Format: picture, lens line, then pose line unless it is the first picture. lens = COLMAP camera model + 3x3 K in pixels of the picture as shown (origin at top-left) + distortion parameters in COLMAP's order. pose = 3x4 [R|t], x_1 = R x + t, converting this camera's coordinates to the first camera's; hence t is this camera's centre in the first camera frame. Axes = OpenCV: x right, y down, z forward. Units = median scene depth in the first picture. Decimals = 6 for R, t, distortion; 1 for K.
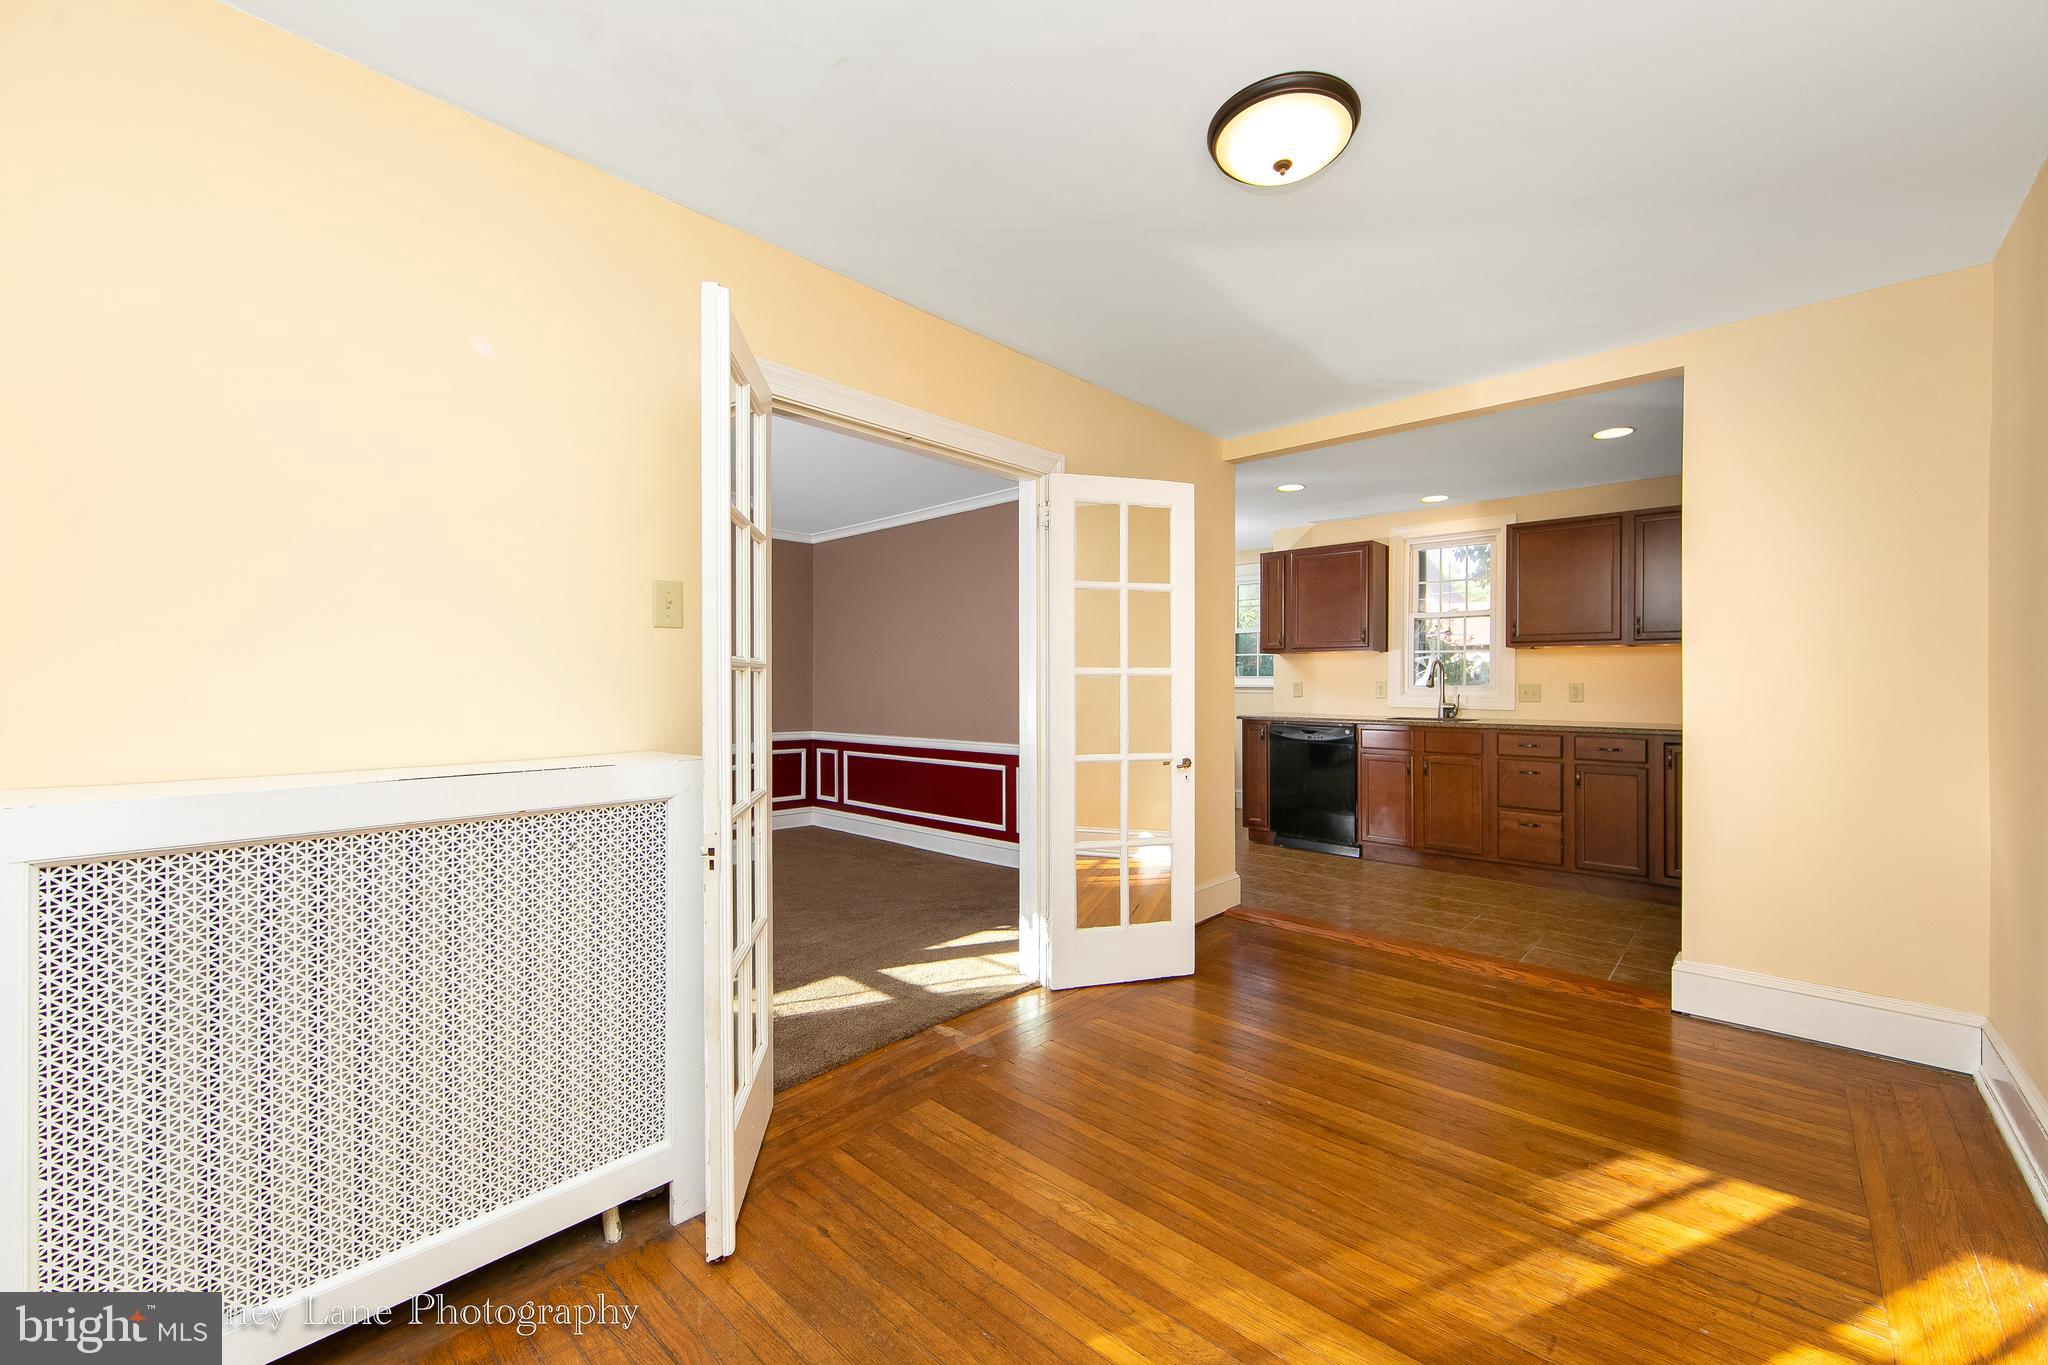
lens RADIAL K [[802.4, 0, 1032.6], [0, 802.4, 678.1], [0, 0, 1]] dist [-0.001538, -0.000269]
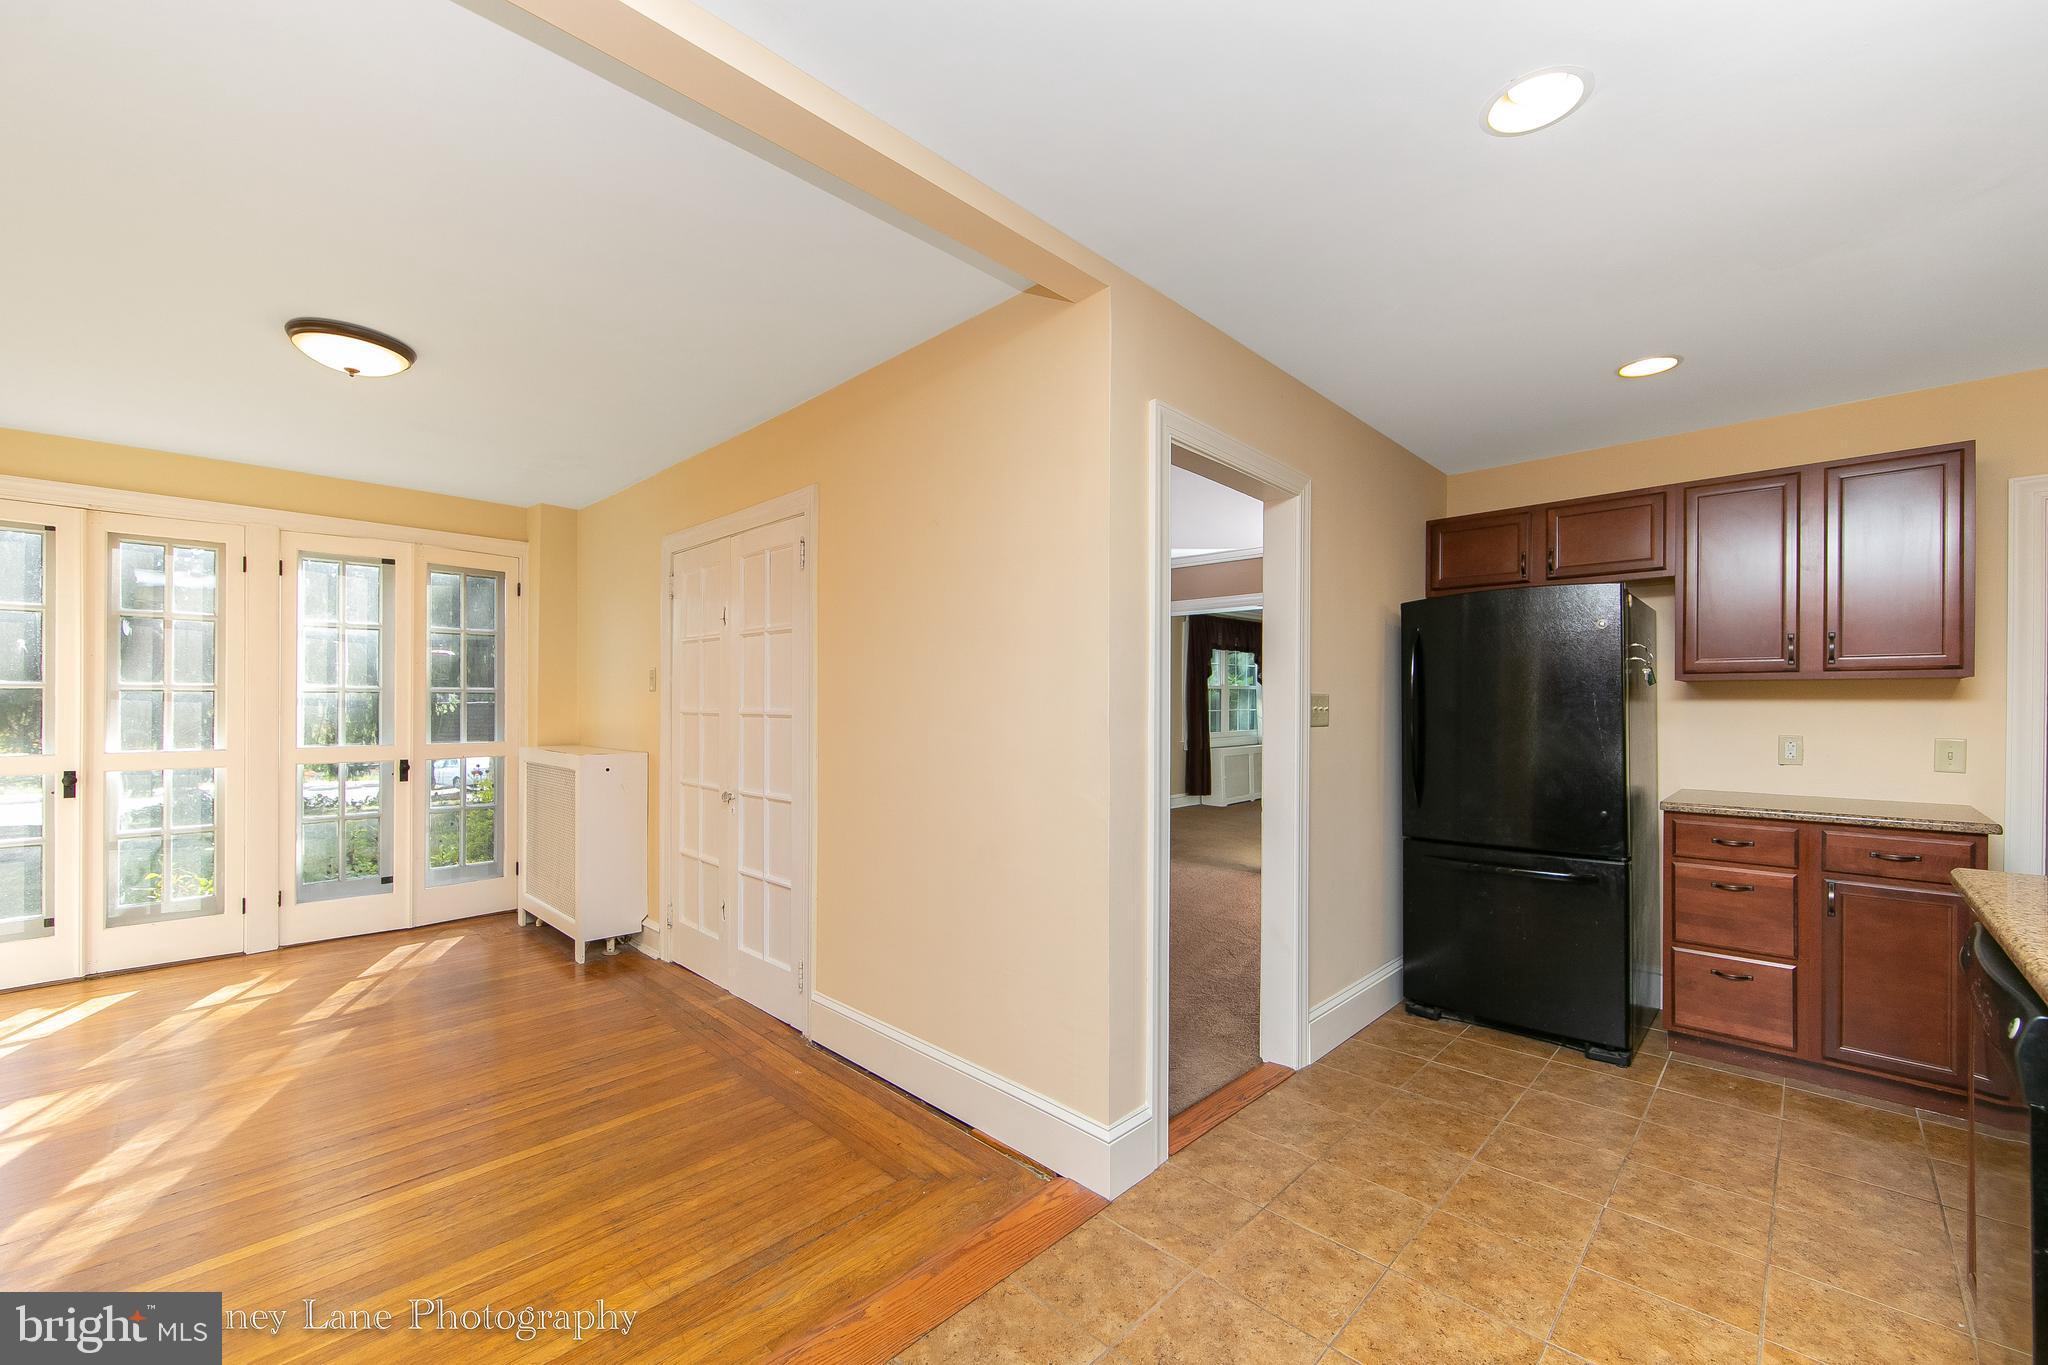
lens RADIAL K [[809.6, 0, 1029.9], [0, 809.6, 699.3], [0, 0, 1]] dist [0.000302, -0.000659]
pose [[-0.030911, -0.008292, -0.999488, 1.167909], [0.004439, 0.999955, -0.008433, -0.017160], [0.999512, -0.004697, -0.030872, 1.529273]]
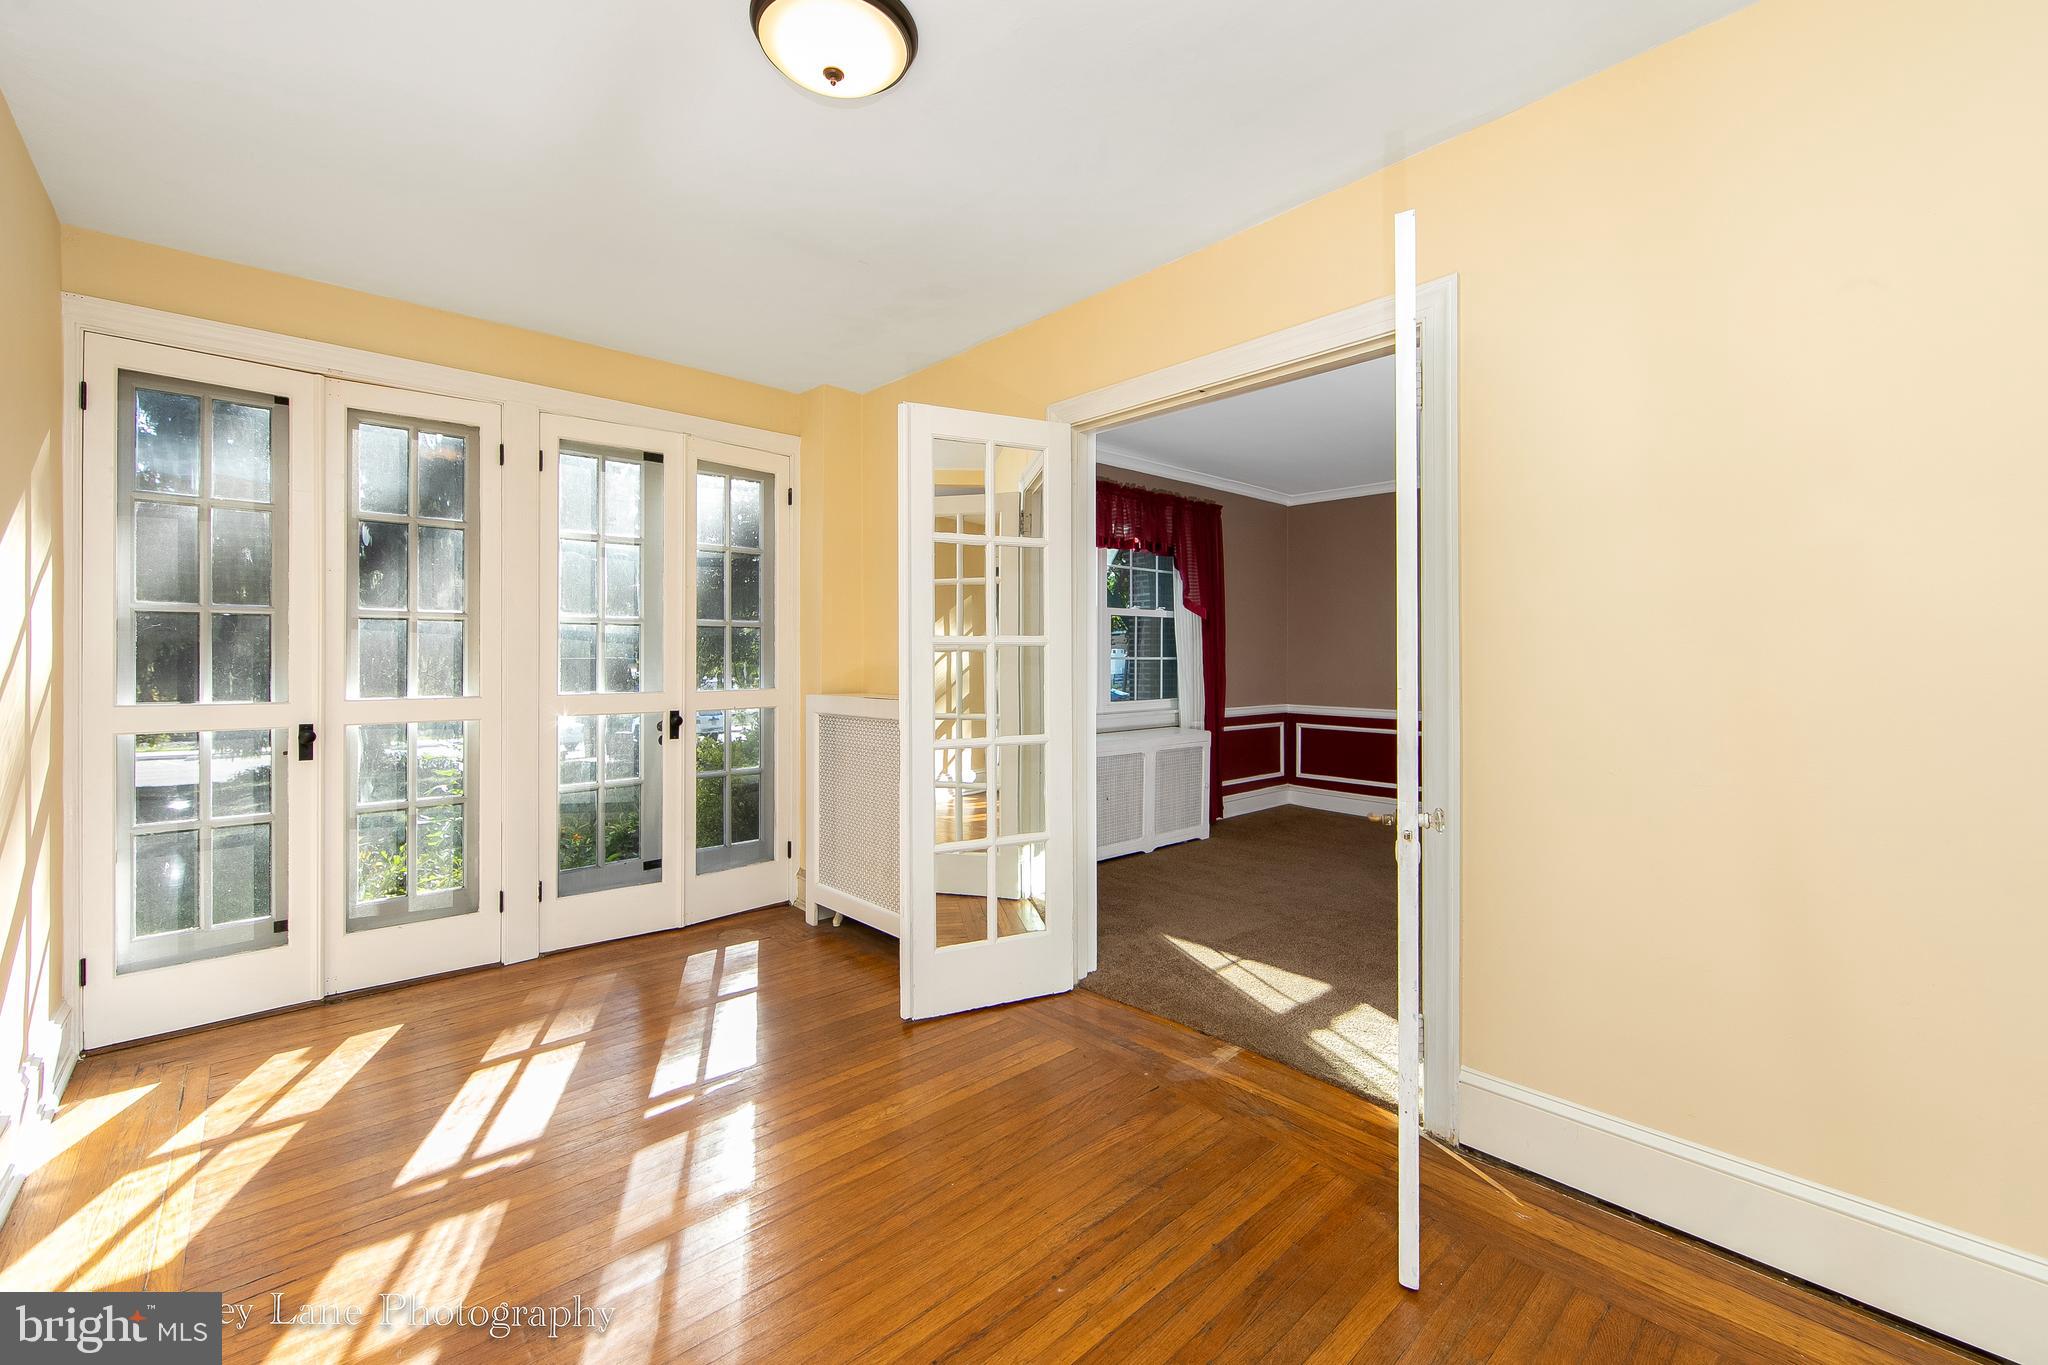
lens RADIAL K [[837.4, 0, 1026.4], [0, 837.4, 654.2], [0, 0, 1]] dist [-0.001282, -0.000006]
pose [[-0.094382, -0.012536, -0.995457, 0.823945], [0.009717, 0.999861, -0.013512, 0.019504], [0.995489, -0.010948, -0.094247, 0.880281]]
